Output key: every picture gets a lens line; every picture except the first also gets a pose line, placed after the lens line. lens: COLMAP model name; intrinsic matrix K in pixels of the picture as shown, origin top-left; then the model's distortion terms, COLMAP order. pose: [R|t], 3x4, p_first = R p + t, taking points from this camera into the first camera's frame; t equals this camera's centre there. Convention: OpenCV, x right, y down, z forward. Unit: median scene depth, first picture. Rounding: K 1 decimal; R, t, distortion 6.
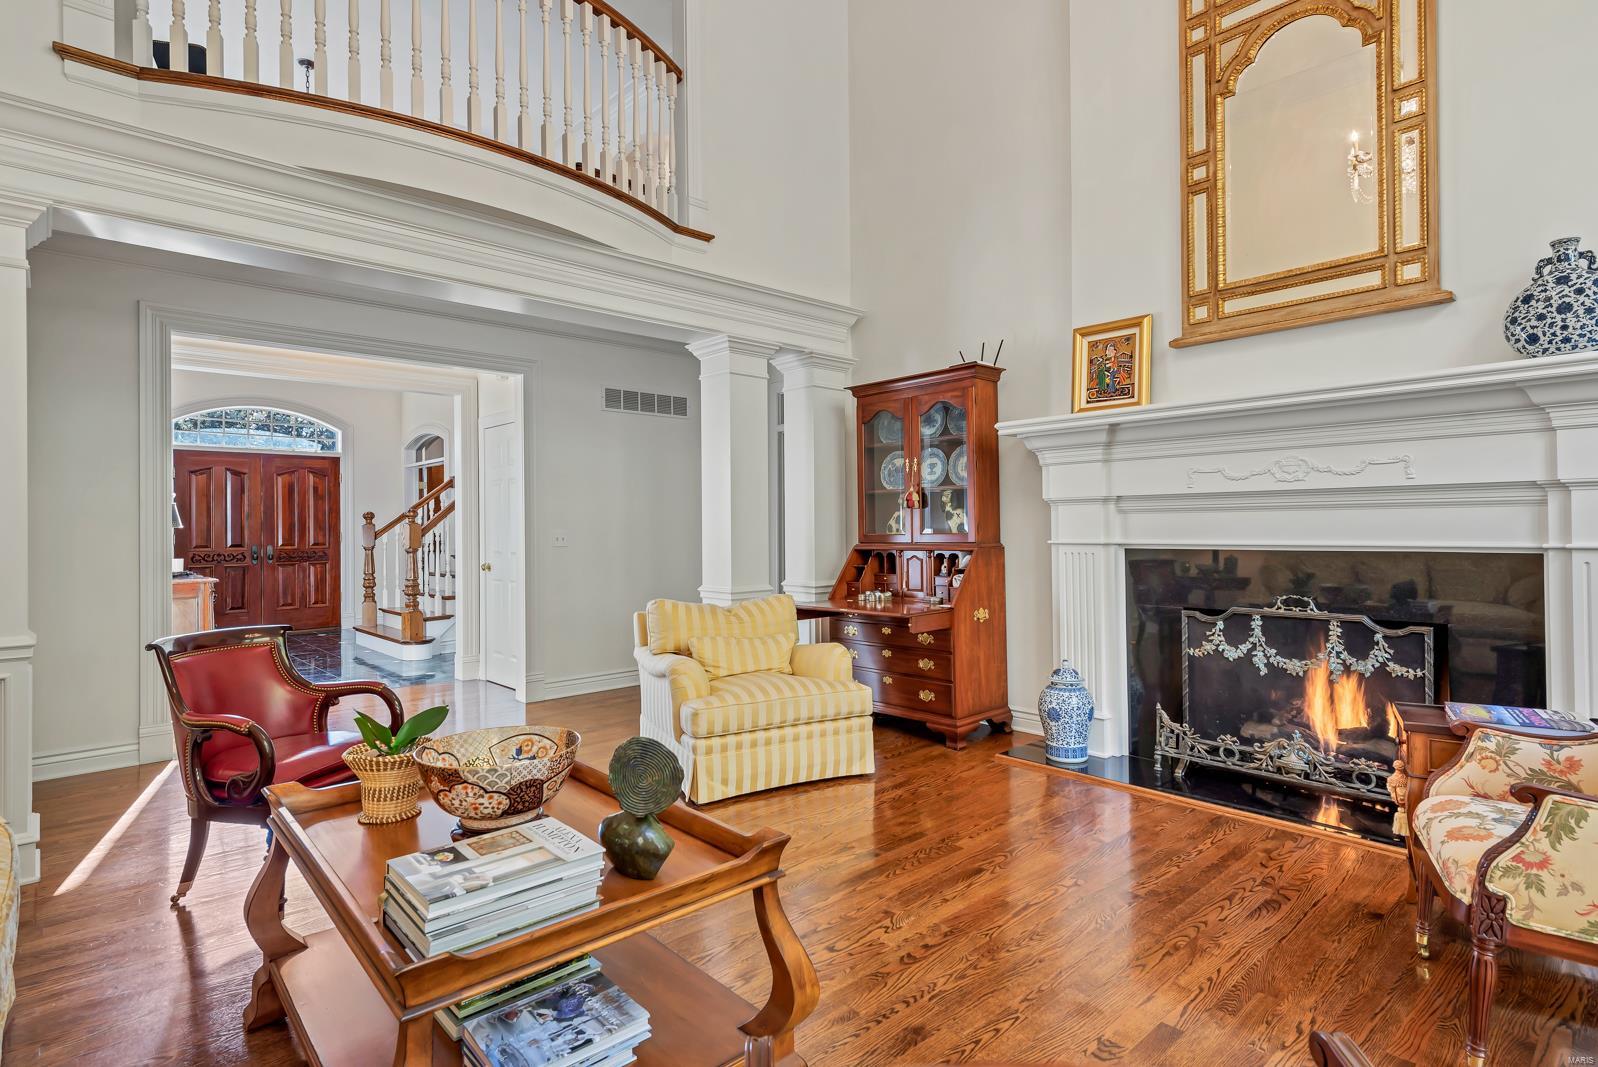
lens RADIAL K [[817.8, 0, 799.8], [0, 817.8, 521.8], [0, 0, 1]] dist [0.011449, -0.001705]
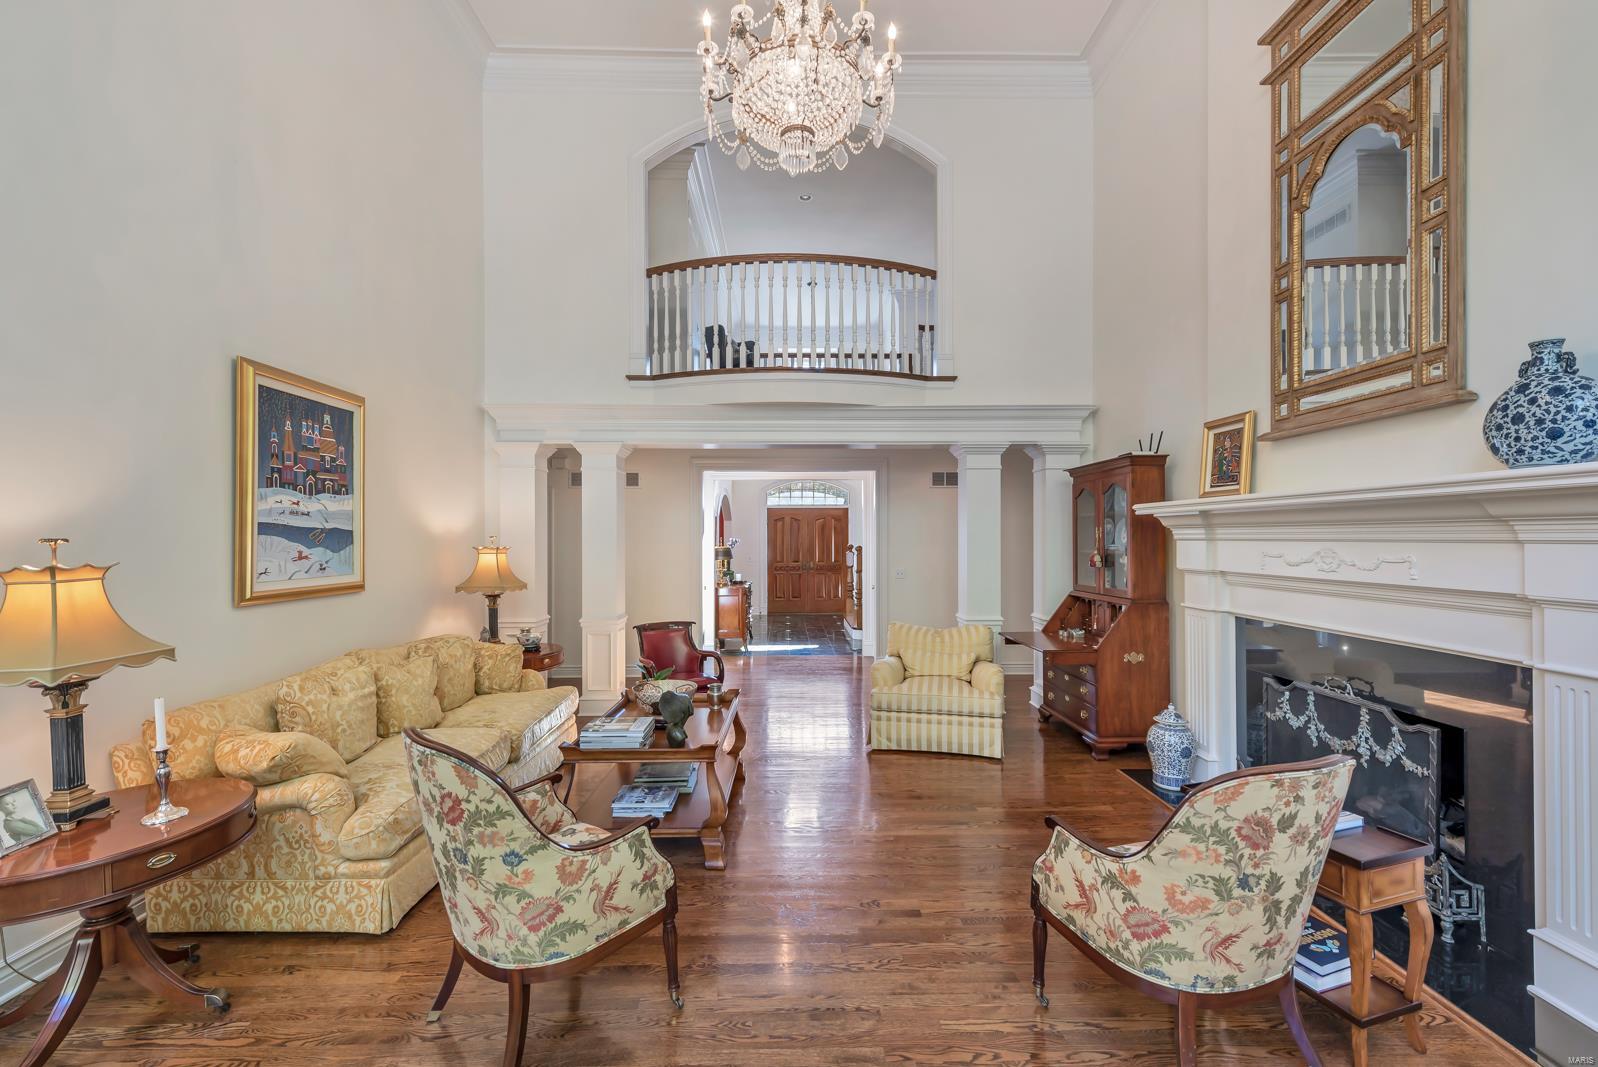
lens RADIAL K [[659.1, 0, 794.2], [0, 659.1, 534.8], [0, 0, 1]] dist [0.009052, -0.000981]
pose [[0.747210, 0.004383, -0.664574, 0.615063], [0.001164, 0.999968, 0.007904, -0.099073], [0.664587, -0.006680, 0.747181, -0.107301]]
